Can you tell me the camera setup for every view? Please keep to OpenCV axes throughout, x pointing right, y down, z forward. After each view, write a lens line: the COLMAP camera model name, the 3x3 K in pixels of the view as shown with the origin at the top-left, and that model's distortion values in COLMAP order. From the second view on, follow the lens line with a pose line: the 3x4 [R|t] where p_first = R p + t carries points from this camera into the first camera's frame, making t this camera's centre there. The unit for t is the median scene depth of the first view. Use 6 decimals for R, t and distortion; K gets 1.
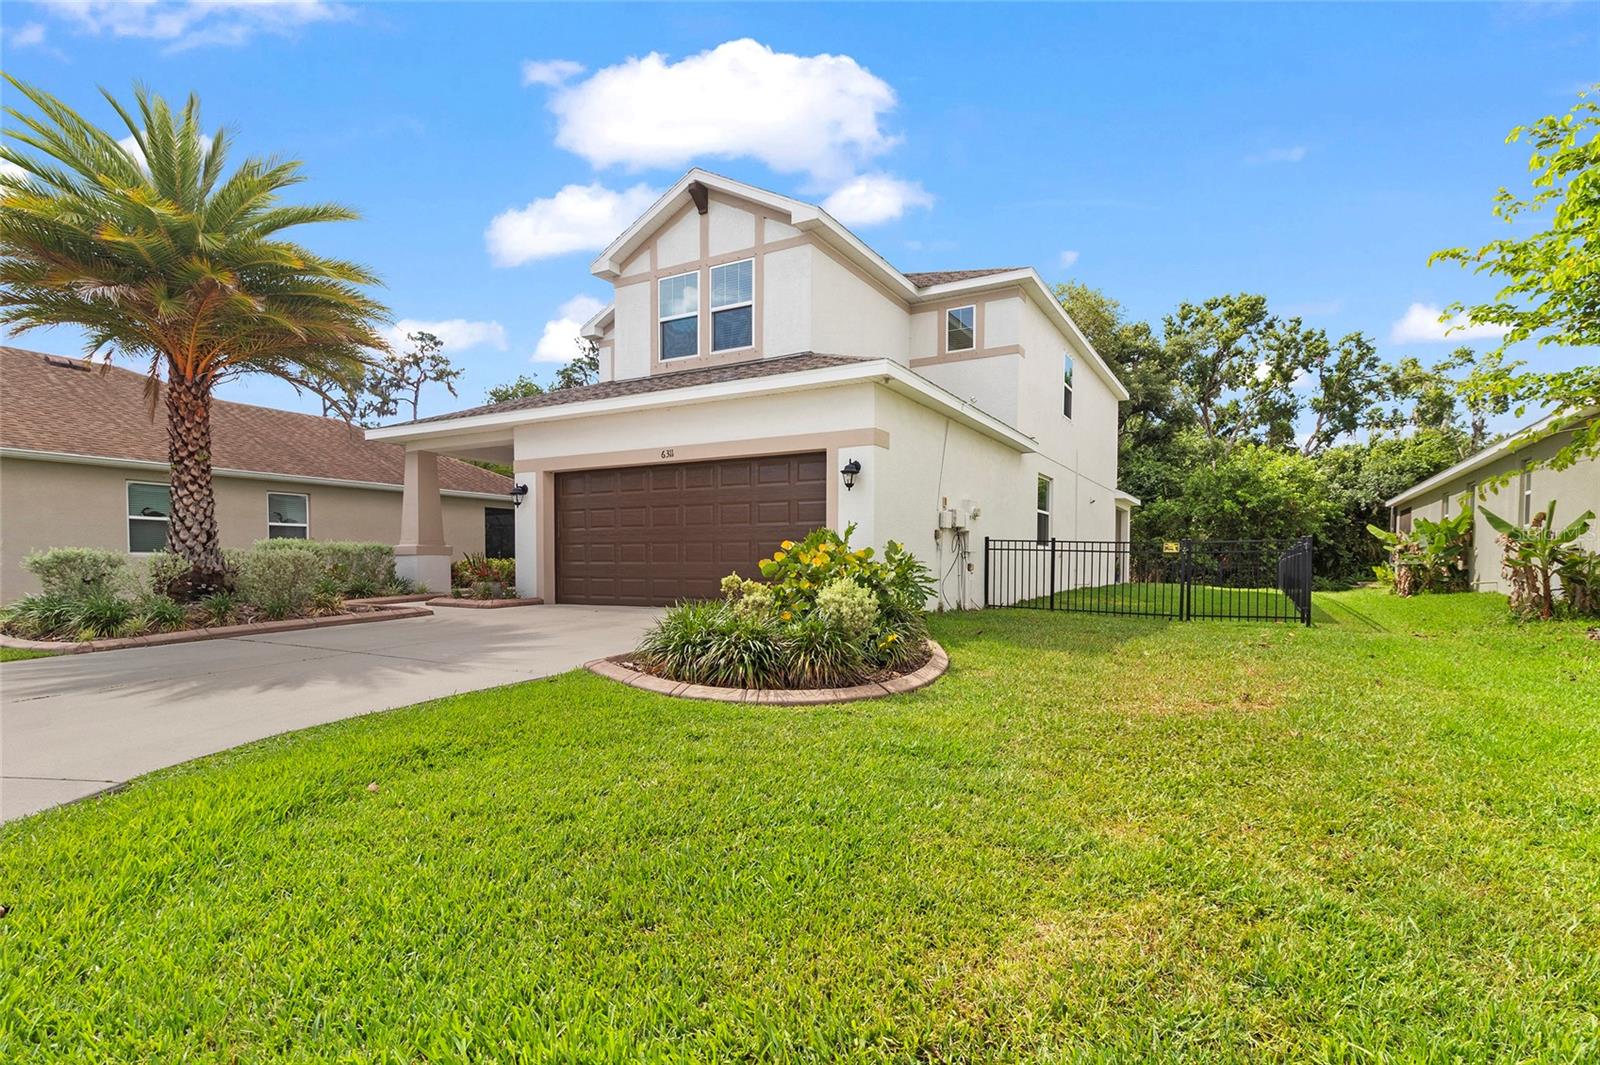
lens RADIAL K [[835.2, 0, 683.4], [0, 835.2, 587.0], [0, 0, 1]] dist [0.002703, -0.000314]
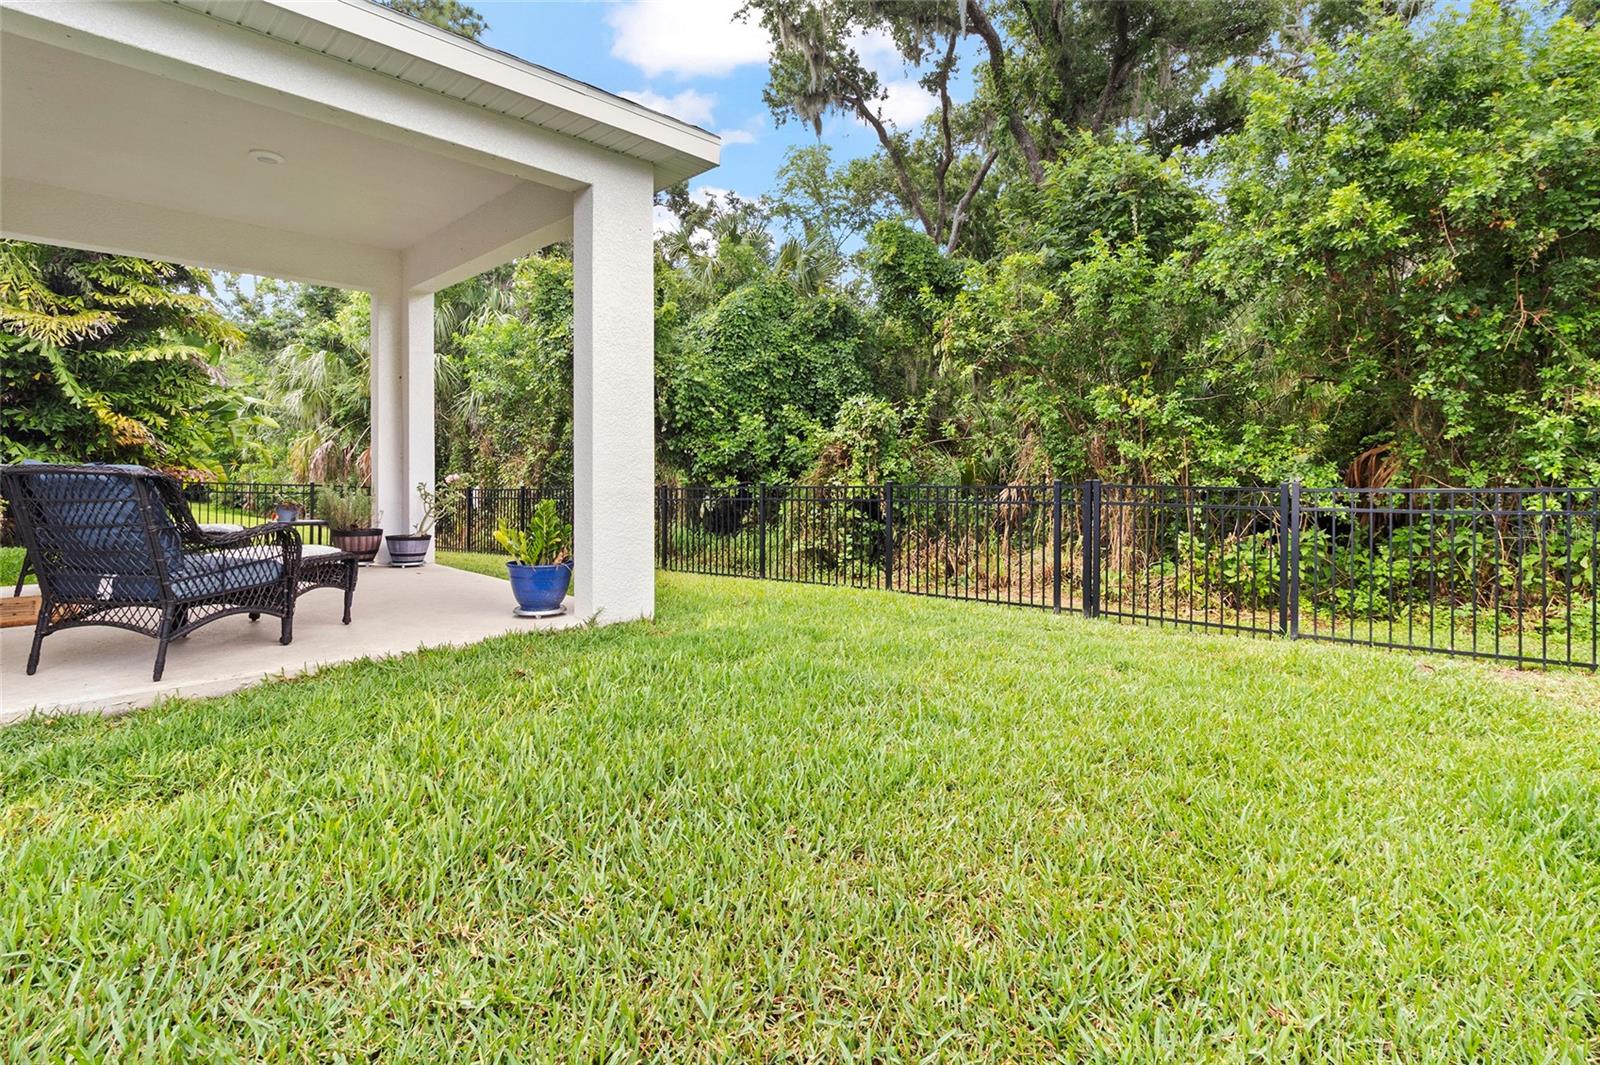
lens RADIAL K [[754.8, 0, 798.9], [0, 754.8, 465.4], [0, 0, 1]] dist [0.001230, 0.000239]
pose [[0.983941, -0.009620, -0.178234, 0.549105], [0.005208, 0.999669, -0.025207, -0.029784], [0.178417, 0.023874, 0.983665, 0.789887]]
